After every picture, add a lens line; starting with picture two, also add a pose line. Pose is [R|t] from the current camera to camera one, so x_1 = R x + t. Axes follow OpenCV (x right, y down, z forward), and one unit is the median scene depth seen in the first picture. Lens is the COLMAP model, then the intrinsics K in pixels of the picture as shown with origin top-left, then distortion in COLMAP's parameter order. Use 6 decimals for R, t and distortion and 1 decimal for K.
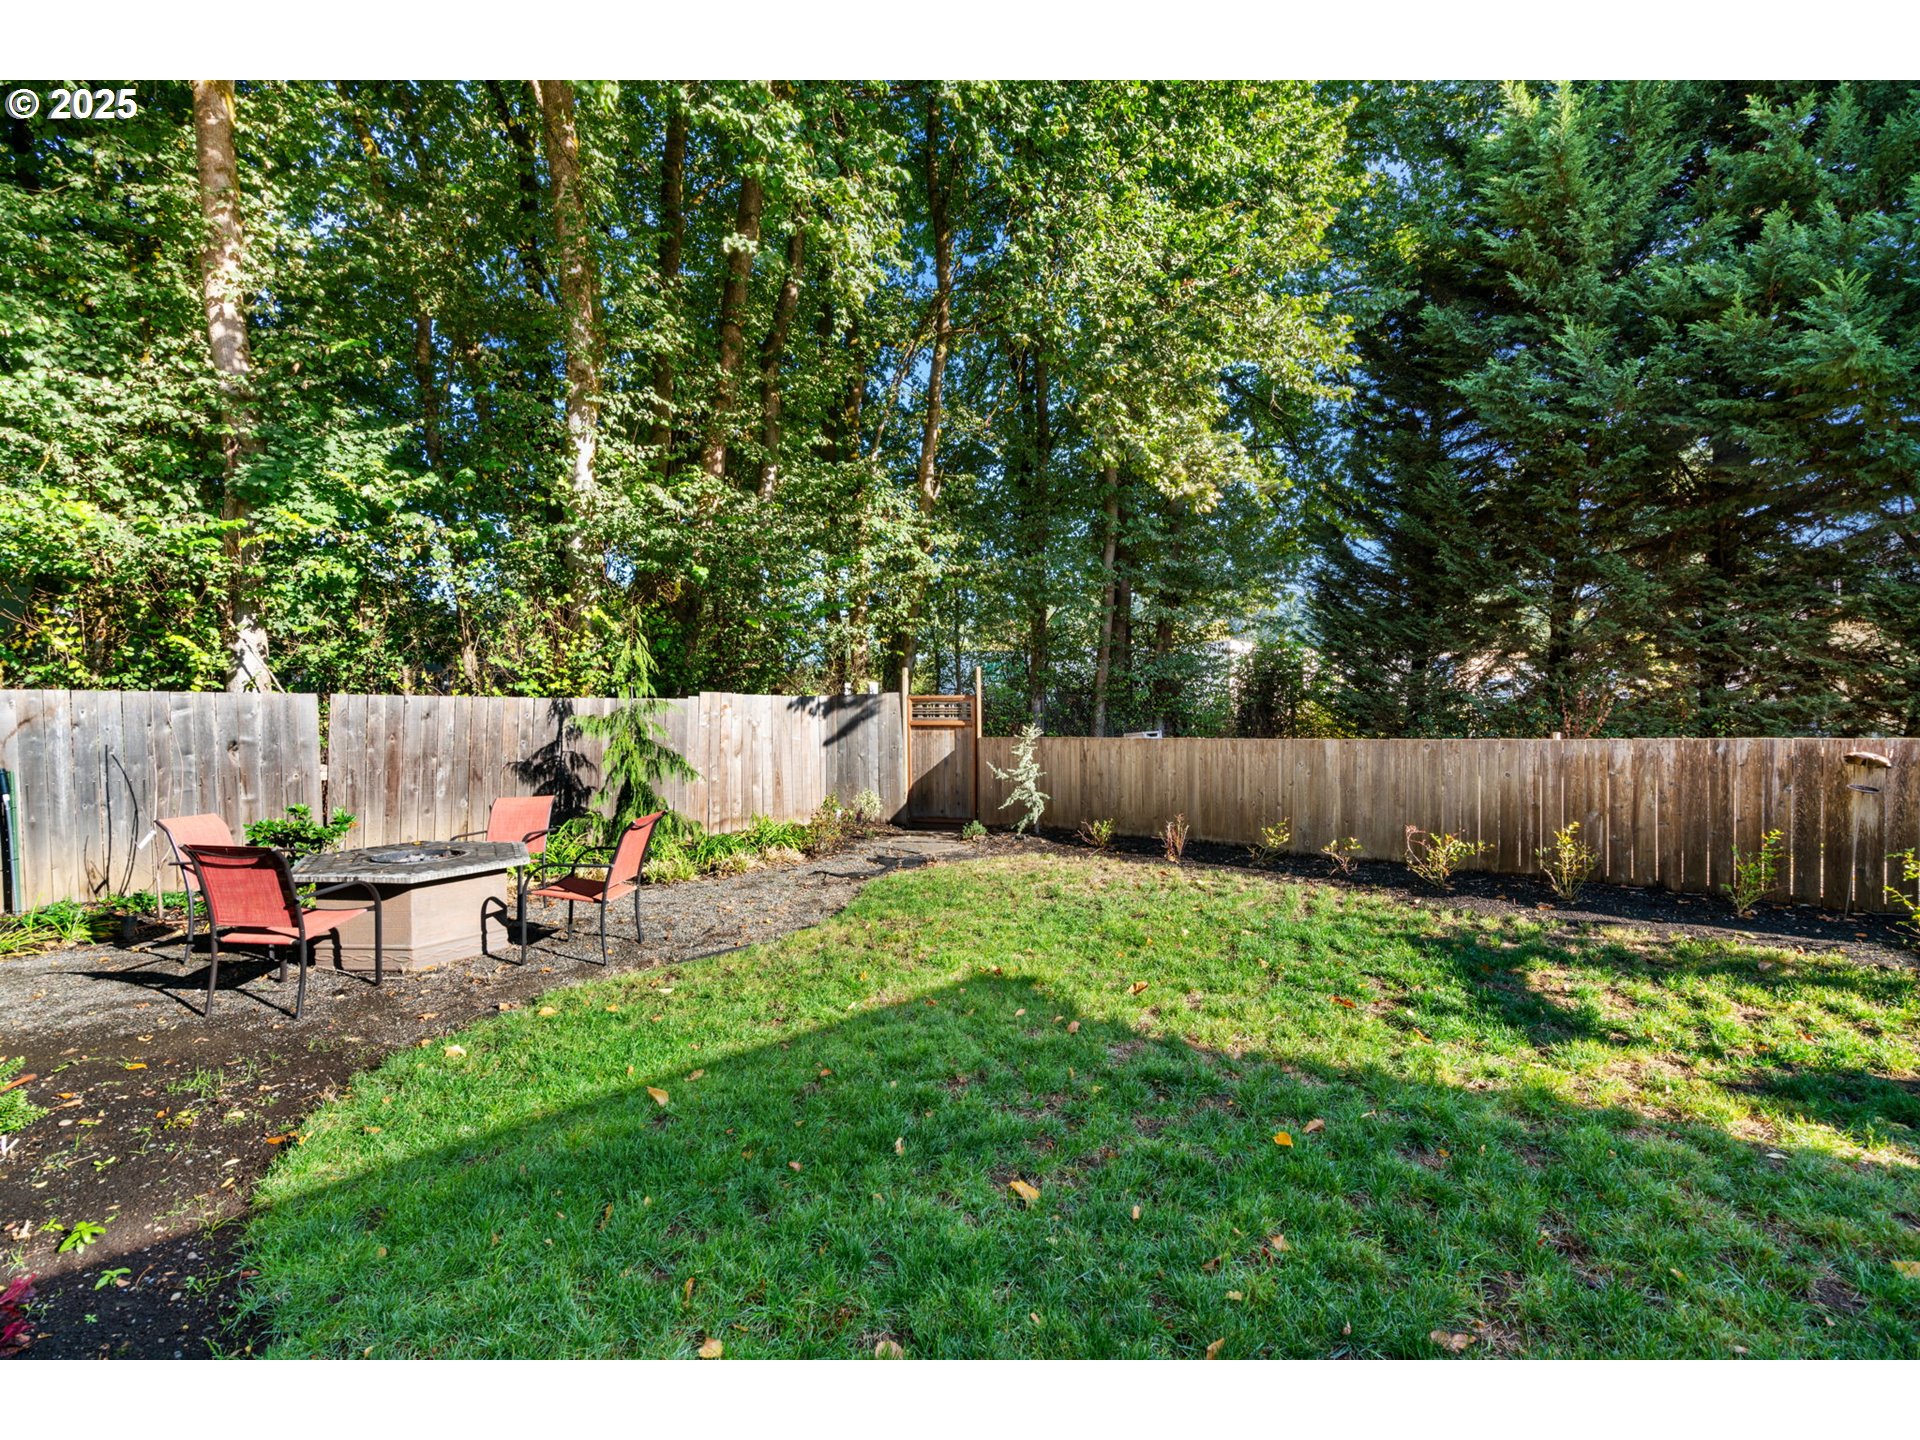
lens RADIAL K [[865.9, 0, 959.9], [0, 865.9, 713.7], [0, 0, 1]] dist [-0.002095, 0.001102]
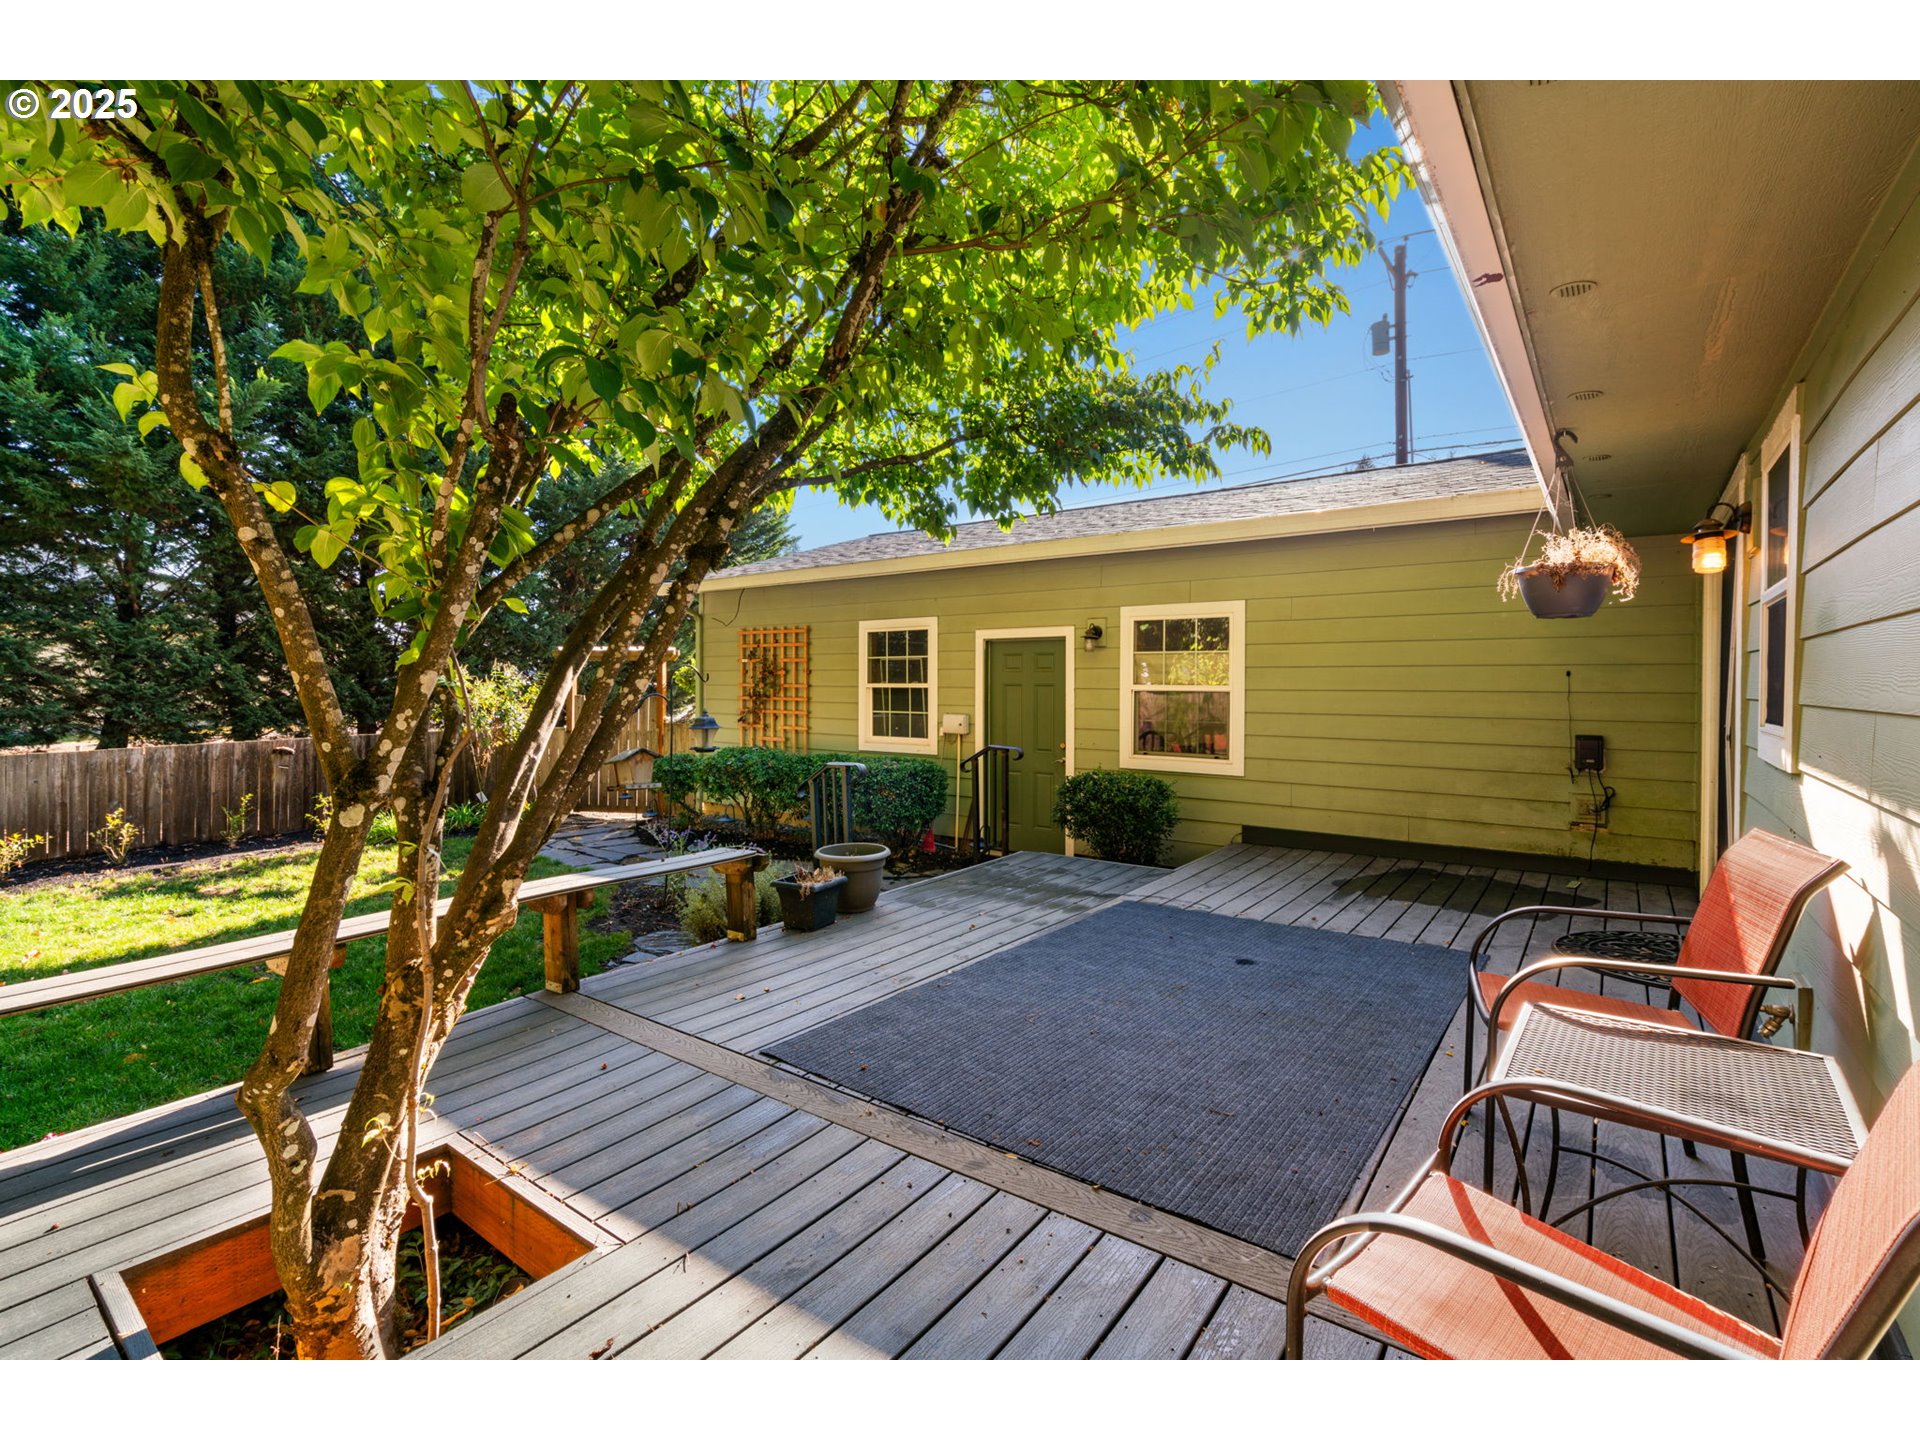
lens RADIAL K [[865.9, 0, 957.5], [0, 865.9, 708.2], [0, 0, 1]] dist [-0.002095, 0.001102]
pose [[-0.171461, -0.006618, 0.985169, -0.527825], [0.007449, 0.999940, 0.008014, -0.021257], [-0.985163, 0.008712, -0.171401, -0.053114]]
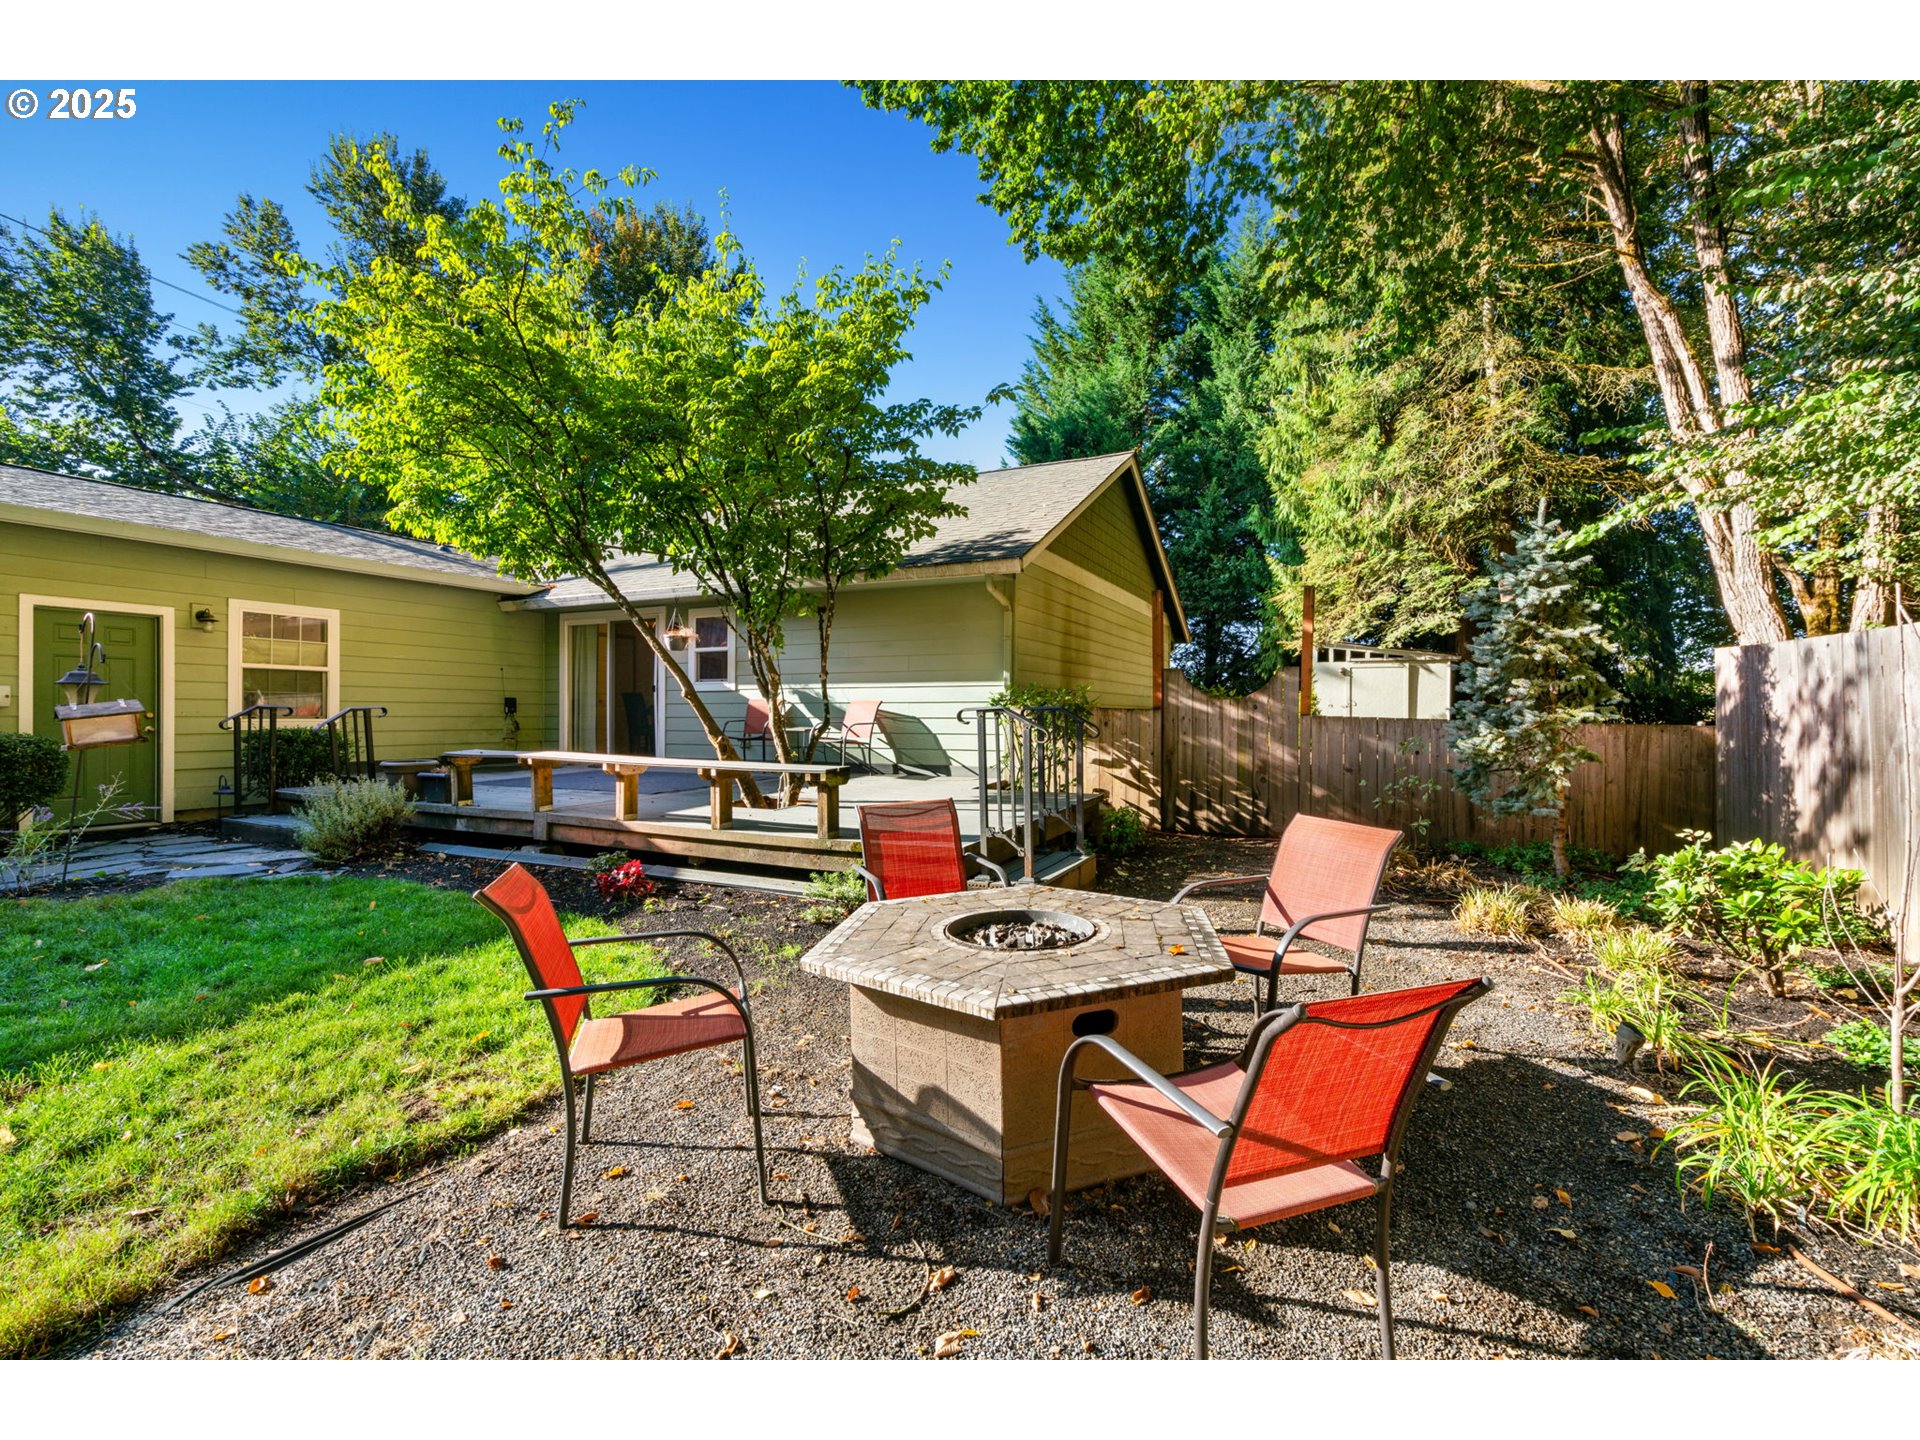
lens RADIAL K [[865.9, 0, 955.1], [0, 865.9, 716.0], [0, 0, 1]] dist [-0.002095, 0.001102]
pose [[-0.934102, 0.016838, -0.356609, -0.220742], [0.010976, 0.999769, 0.018457, 0.012726], [0.356837, 0.013327, -0.934071, 0.774367]]
